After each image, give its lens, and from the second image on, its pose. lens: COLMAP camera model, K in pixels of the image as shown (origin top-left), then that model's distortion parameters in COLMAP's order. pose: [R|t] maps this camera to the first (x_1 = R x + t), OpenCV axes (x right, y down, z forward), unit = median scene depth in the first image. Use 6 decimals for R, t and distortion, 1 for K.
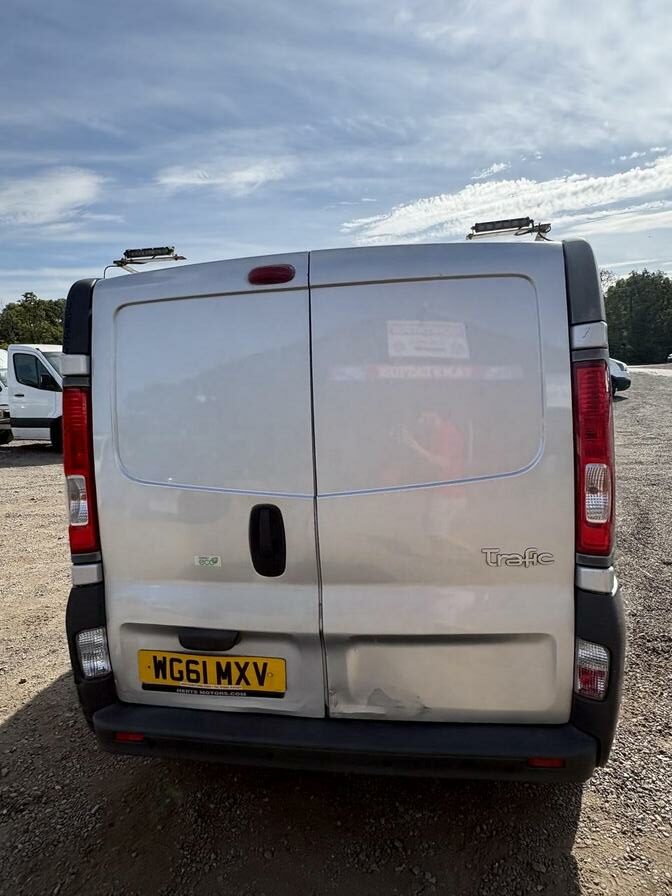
lens RADIAL K [[585.9, 0, 337.5], [0, 585.9, 478.7], [0, 0, 1]] dist [-0.003878, 0.007258]
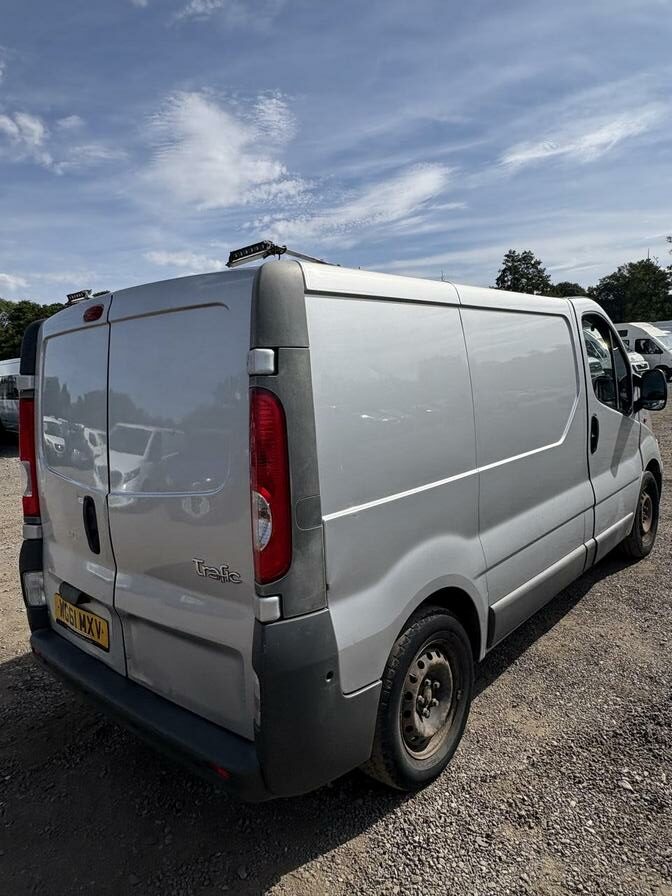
lens RADIAL K [[586.3, 0, 333.6], [0, 586.3, 472.2], [0, 0, 1]] dist [-0.001411, 0.002901]
pose [[0.849184, 0.087183, -0.520851, 0.880767], [-0.076666, 0.996182, 0.041753, -0.090235], [0.522502, 0.004475, 0.852626, 0.179938]]
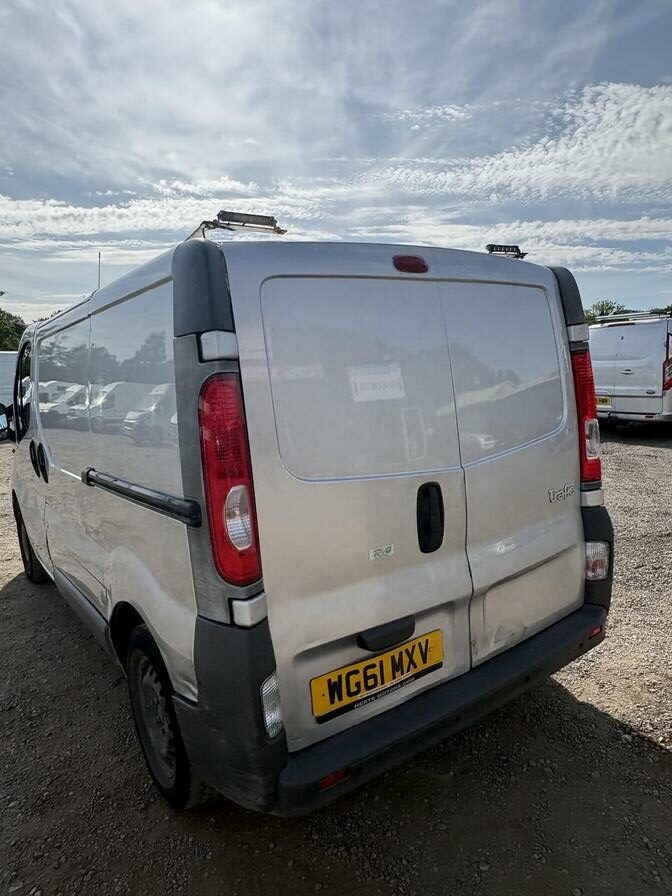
lens RADIAL K [[585.9, 0, 337.5], [0, 585.9, 478.7], [0, 0, 1]] dist [-0.003878, 0.007258]
pose [[0.699340, -0.130087, 0.702852, -0.869859], [0.159666, 0.986884, 0.023790, -0.012172], [-0.696729, 0.095584, 0.710938, 0.334667]]
